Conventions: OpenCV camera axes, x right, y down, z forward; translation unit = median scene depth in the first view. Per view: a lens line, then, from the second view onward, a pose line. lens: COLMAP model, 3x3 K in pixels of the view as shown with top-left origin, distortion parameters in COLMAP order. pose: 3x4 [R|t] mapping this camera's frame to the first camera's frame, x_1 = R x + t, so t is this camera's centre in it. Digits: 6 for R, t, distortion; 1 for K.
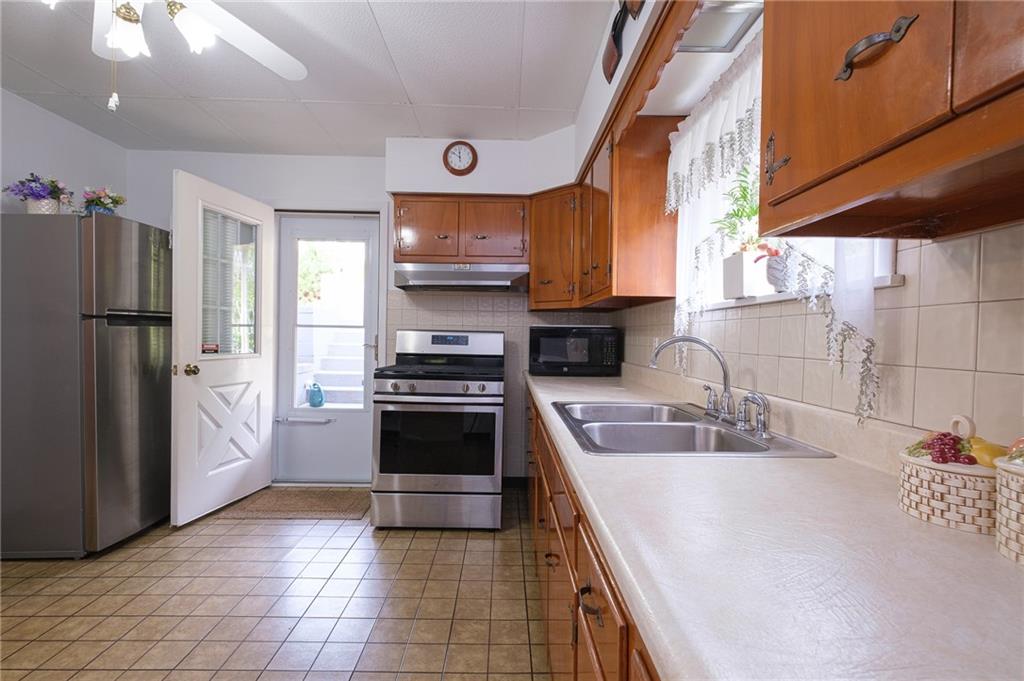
lens RADIAL K [[466.3, 0, 511.7], [0, 466.3, 340.9], [0, 0, 1]] dist [-0.000206, -0.000009]
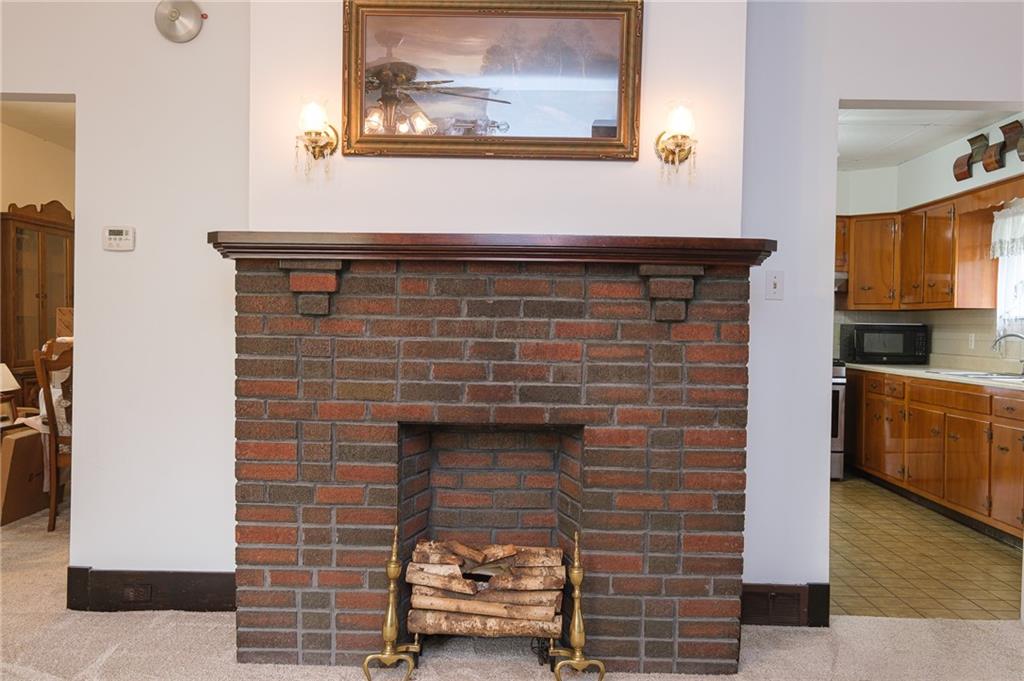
lens RADIAL K [[875.5, 0, 511.3], [0, 875.5, 341.6], [0, 0, 1]] dist [0.000157, 0.001543]
pose [[0.999333, 0.004317, -0.036270, -0.814221], [-0.004174, 0.999983, 0.004017, 0.010091], [0.036287, -0.003863, 0.999334, -1.405709]]
